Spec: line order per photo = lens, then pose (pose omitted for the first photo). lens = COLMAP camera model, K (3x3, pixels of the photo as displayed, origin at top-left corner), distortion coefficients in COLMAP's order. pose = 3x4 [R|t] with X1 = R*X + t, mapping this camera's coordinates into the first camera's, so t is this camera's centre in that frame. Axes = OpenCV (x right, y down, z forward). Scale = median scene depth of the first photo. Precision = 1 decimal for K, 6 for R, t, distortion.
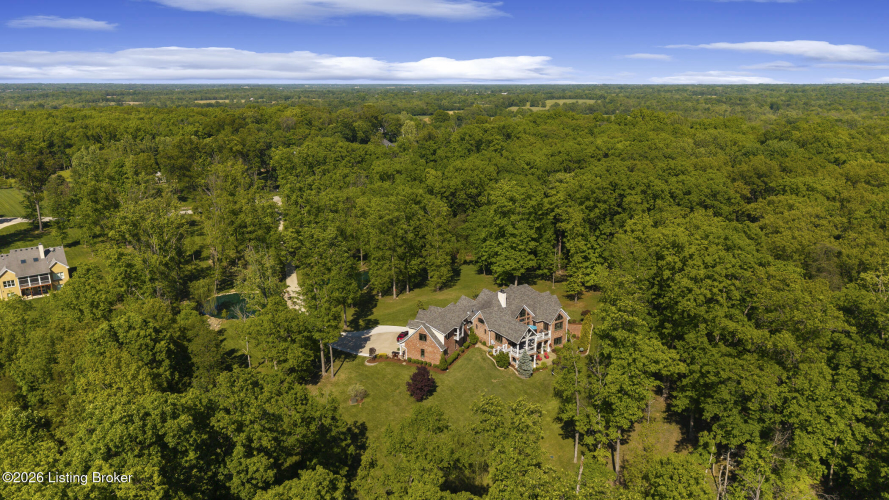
lens RADIAL K [[608.7, 0, 444.5], [0, 608.7, 250.0], [0, 0, 1]] dist [-0.000281, -0.004867]
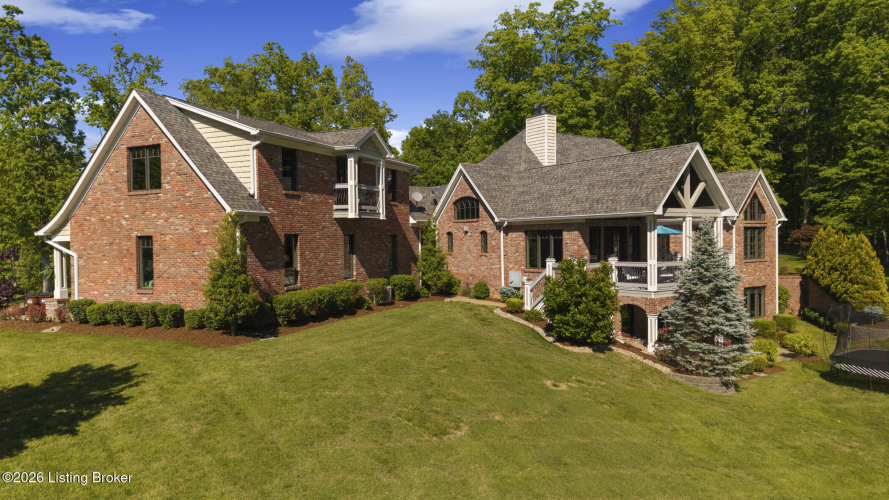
lens RADIAL K [[608.7, 0, 444.5], [0, 608.7, 250.0], [0, 0, 1]] dist [-0.000281, -0.004867]
pose [[0.999743, -0.006098, 0.021856, 0.044824], [0.010878, 0.974114, -0.225795, 0.189348], [-0.019913, 0.225975, 0.973930, 0.748988]]
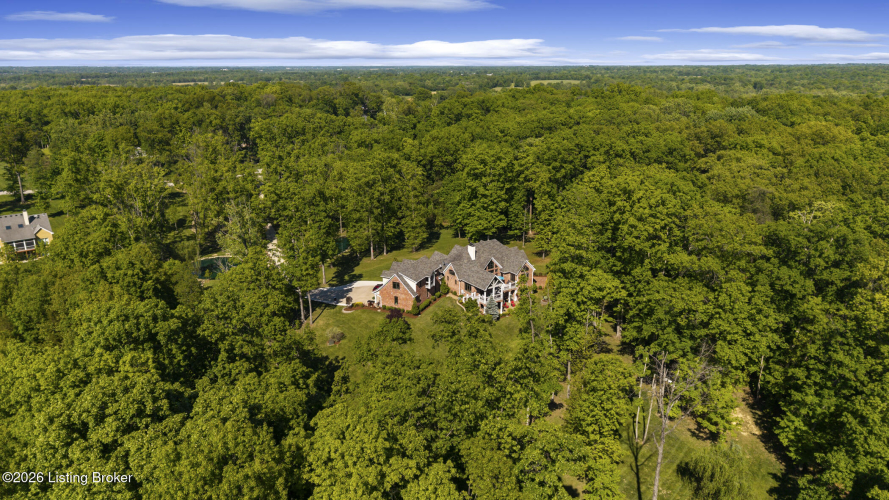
lens RADIAL K [[608.7, 0, 444.5], [0, 608.7, 250.0], [0, 0, 1]] dist [-0.000281, -0.004867]
pose [[0.999626, -0.011083, 0.025001, 0.021109], [0.010294, 0.999452, 0.031471, 0.043839], [-0.025336, -0.031201, 0.999192, -0.058661]]
